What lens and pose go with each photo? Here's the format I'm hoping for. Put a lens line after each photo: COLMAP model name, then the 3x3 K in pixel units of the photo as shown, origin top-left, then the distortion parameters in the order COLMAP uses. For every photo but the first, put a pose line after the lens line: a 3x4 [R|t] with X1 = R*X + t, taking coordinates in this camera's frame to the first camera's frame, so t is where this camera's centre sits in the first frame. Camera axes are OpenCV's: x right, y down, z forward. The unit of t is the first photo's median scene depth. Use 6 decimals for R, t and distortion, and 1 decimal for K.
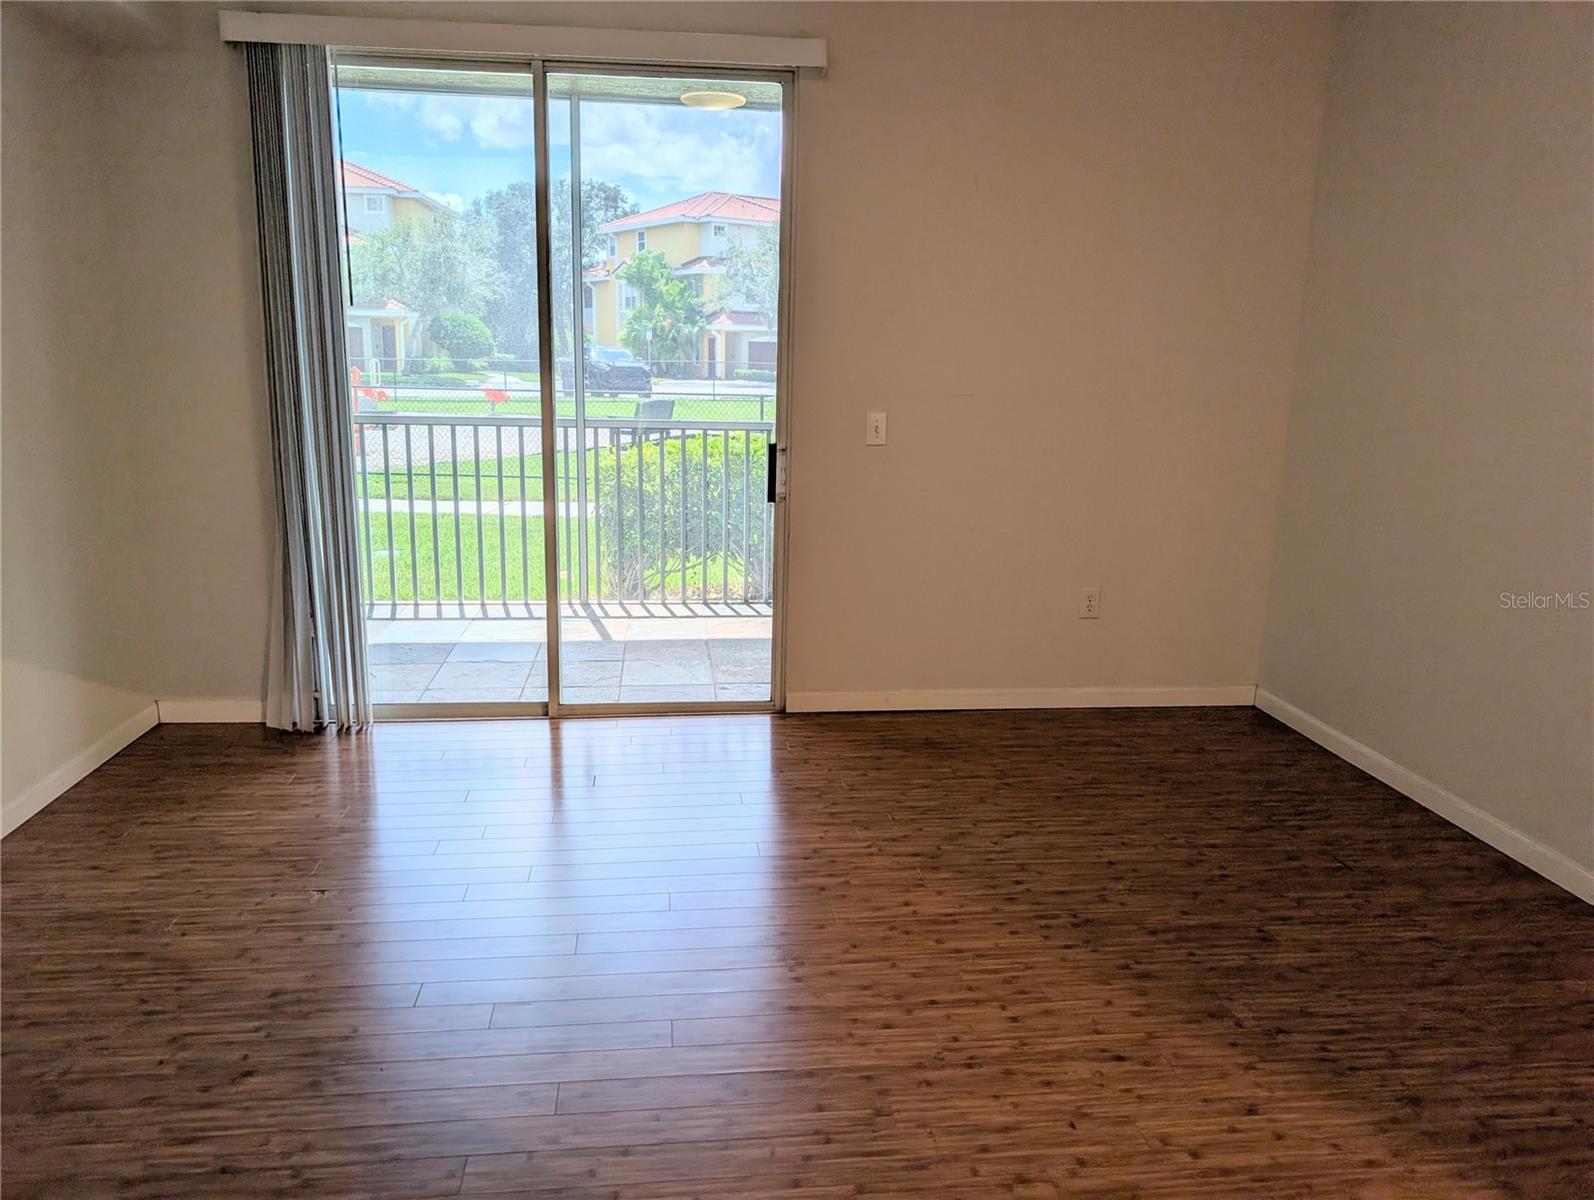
lens RADIAL K [[1143.8, 0, 777.6], [0, 1143.8, 582.7], [0, 0, 1]] dist [0.026316, -0.012362]
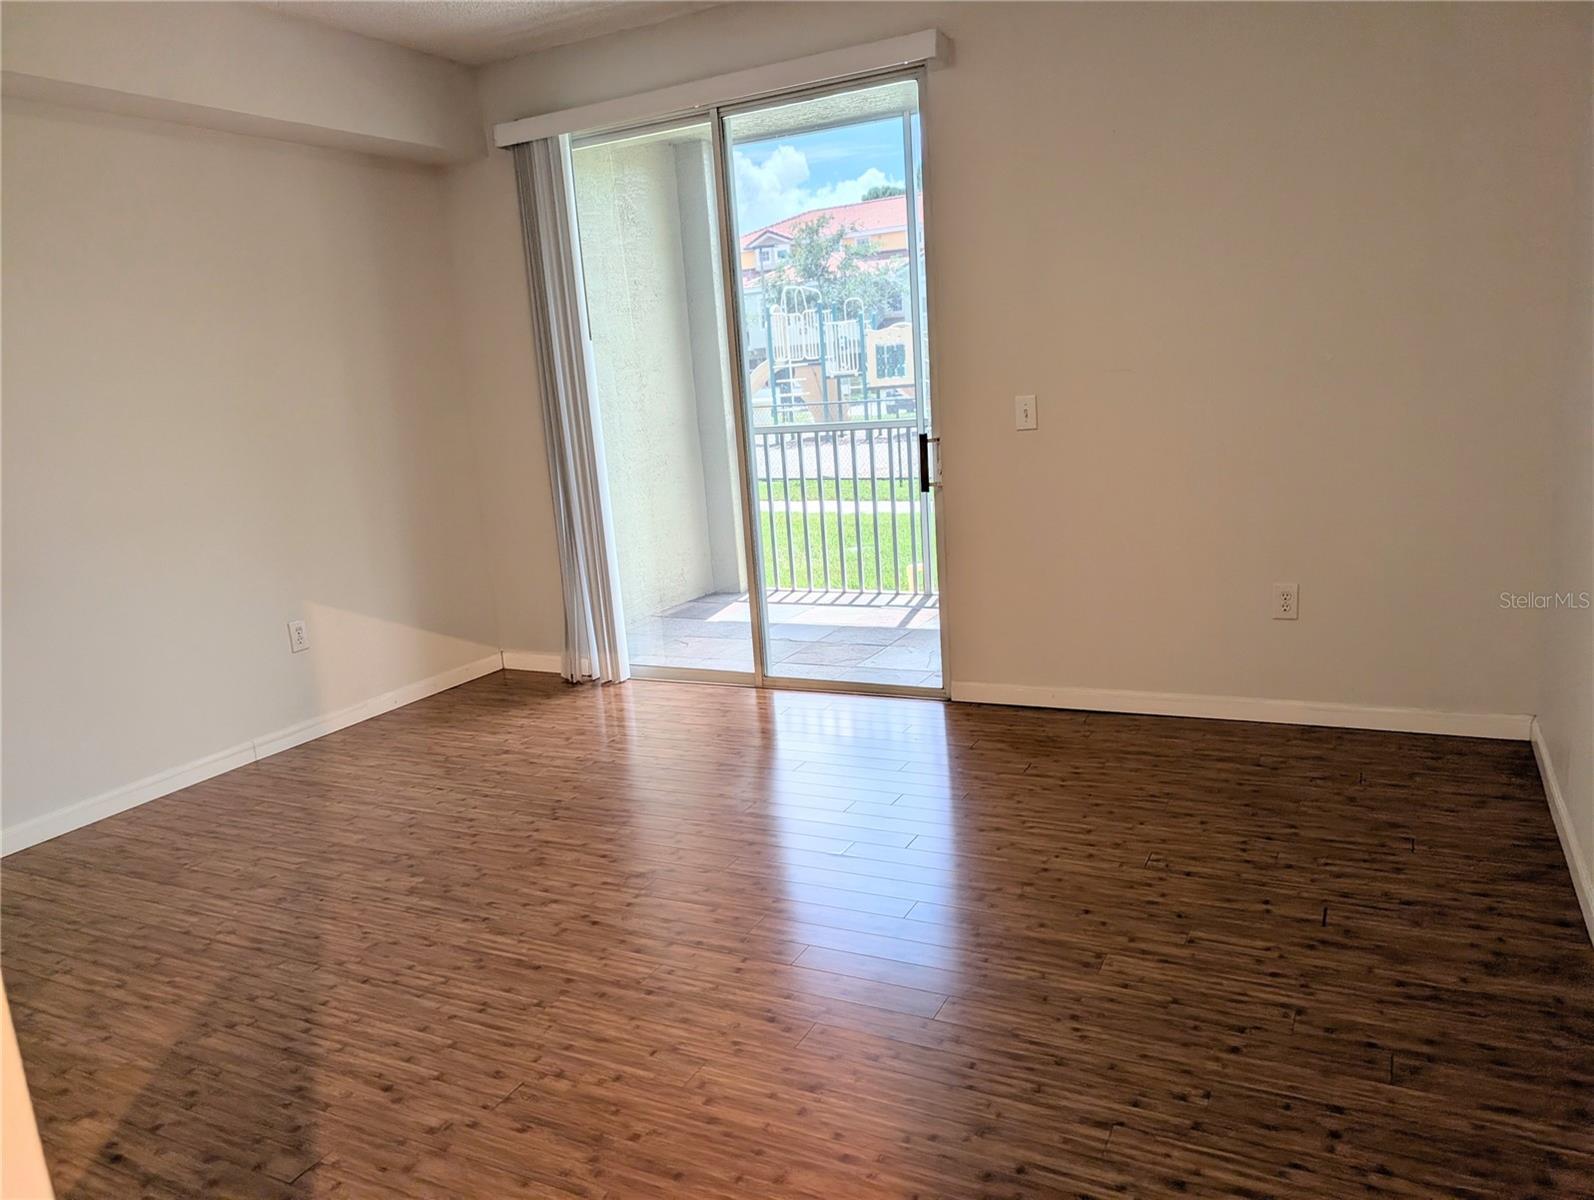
lens RADIAL K [[1143.8, 0, 798.5], [0, 1143.8, 610.2], [0, 0, 1]] dist [0.026316, -0.012362]
pose [[0.828785, 0.034474, -0.558504, 0.487041], [-0.023842, 0.999370, 0.026307, 0.010992], [0.559059, -0.008487, 0.829084, 0.091458]]
